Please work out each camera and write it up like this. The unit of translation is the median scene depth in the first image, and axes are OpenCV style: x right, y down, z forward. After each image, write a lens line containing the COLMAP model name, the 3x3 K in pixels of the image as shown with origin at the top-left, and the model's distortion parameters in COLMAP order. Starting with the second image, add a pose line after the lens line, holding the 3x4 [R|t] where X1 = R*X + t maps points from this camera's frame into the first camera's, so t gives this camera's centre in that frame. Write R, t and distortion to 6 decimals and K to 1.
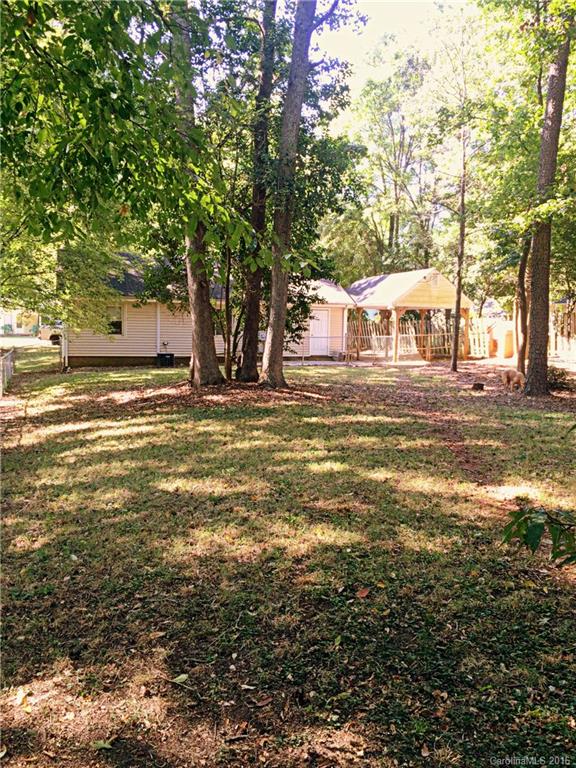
lens RADIAL K [[719.0, 0, 288.0], [0, 719.0, 384.0], [0, 0, 1]] dist [0.116483, -0.175982]
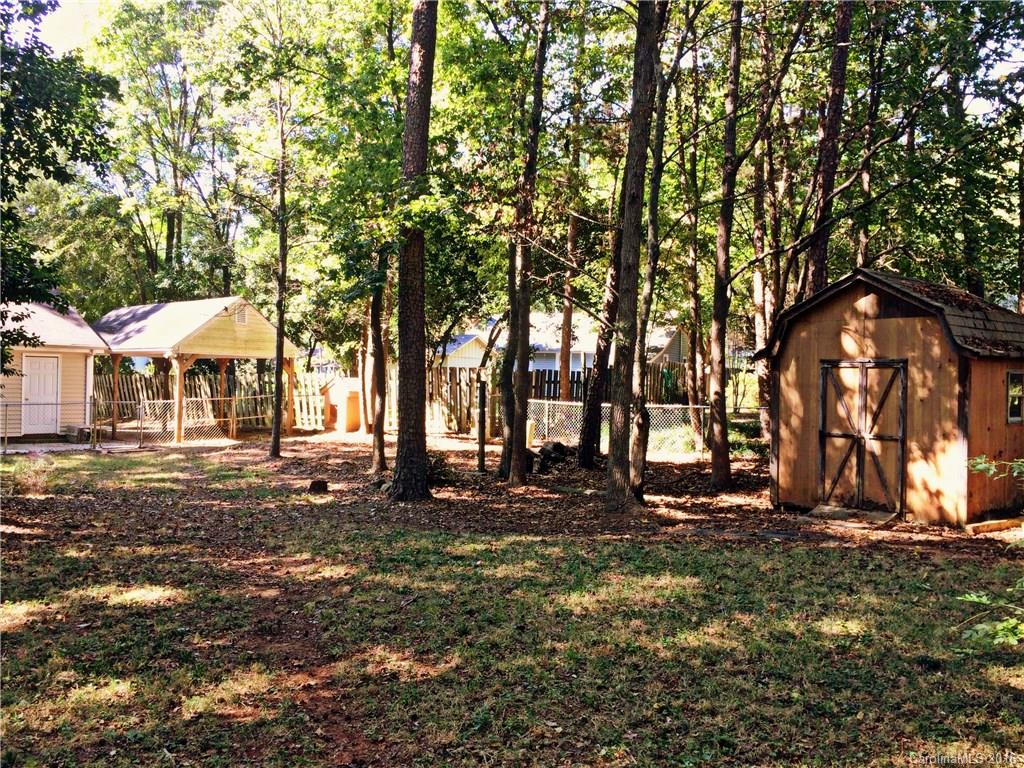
lens RADIAL K [[958.6, 0, 512.0], [0, 958.6, 384.0], [0, 0, 1]] dist [0.116483, -0.175982]
pose [[0.888610, 0.001613, 0.458661, 0.019477], [0.033017, 0.997175, -0.067474, -0.013536], [-0.457474, 0.075101, 0.886046, 0.116125]]
